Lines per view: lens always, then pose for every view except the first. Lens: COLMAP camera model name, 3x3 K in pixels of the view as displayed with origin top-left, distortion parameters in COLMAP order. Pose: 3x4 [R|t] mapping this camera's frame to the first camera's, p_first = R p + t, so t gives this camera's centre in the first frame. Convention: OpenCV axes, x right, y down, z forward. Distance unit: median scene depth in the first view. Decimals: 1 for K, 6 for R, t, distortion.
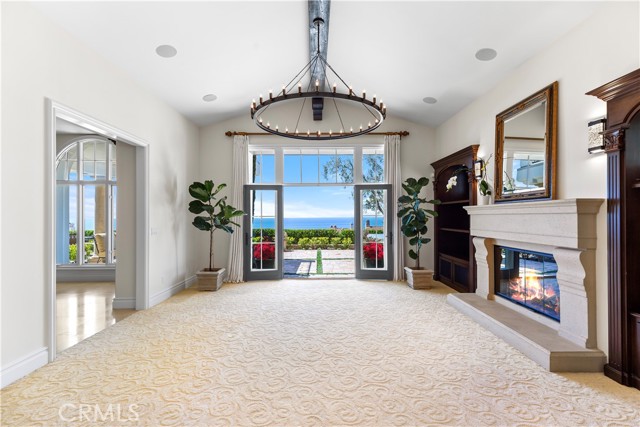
lens RADIAL K [[284.1, 0, 321.1], [0, 284.1, 215.4], [0, 0, 1]] dist [0.011738, -0.002904]
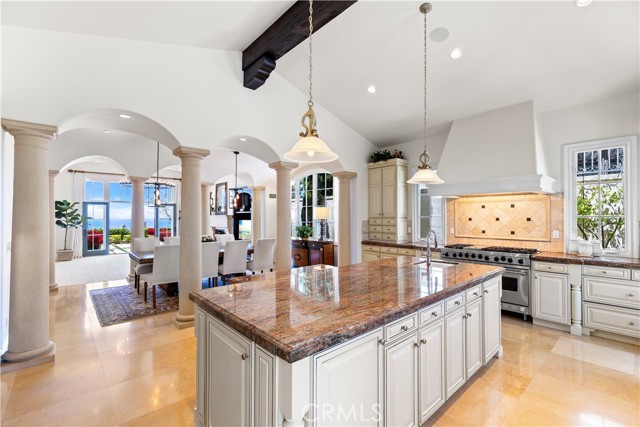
lens RADIAL K [[284.1, 0, 321.2], [0, 284.1, 215.1], [0, 0, 1]] dist [0.011738, -0.002904]
pose [[0.750656, 0.002184, 0.660689, -0.356989], [-0.001182, 0.999997, -0.001963, -0.024685], [-0.660692, 0.000692, 0.750657, -1.373212]]
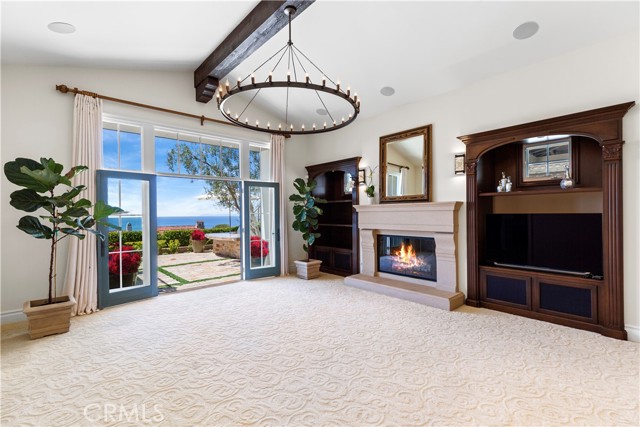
lens RADIAL K [[284.1, 0, 323.7], [0, 284.1, 214.9], [0, 0, 1]] dist [0.011738, -0.002904]
pose [[0.754104, -0.009410, 0.656687, -0.334783], [0.006363, 0.999955, 0.007022, 0.001024], [-0.656724, -0.001117, 0.754130, 0.124503]]
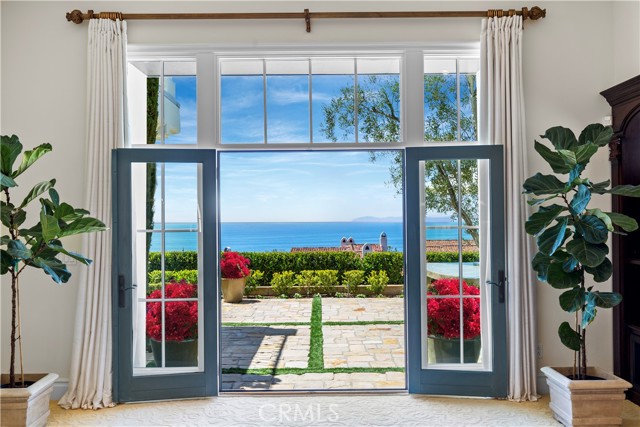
lens RADIAL K [[549.3, 0, 318.0], [0, 549.3, 212.5], [0, 0, 1]] dist [0.000550, 0.005027]
pose [[0.999941, -0.004631, -0.009816, 0.009513], [0.004523, 0.999929, -0.010999, -0.013515], [0.009867, 0.010954, 0.999891, 0.287968]]
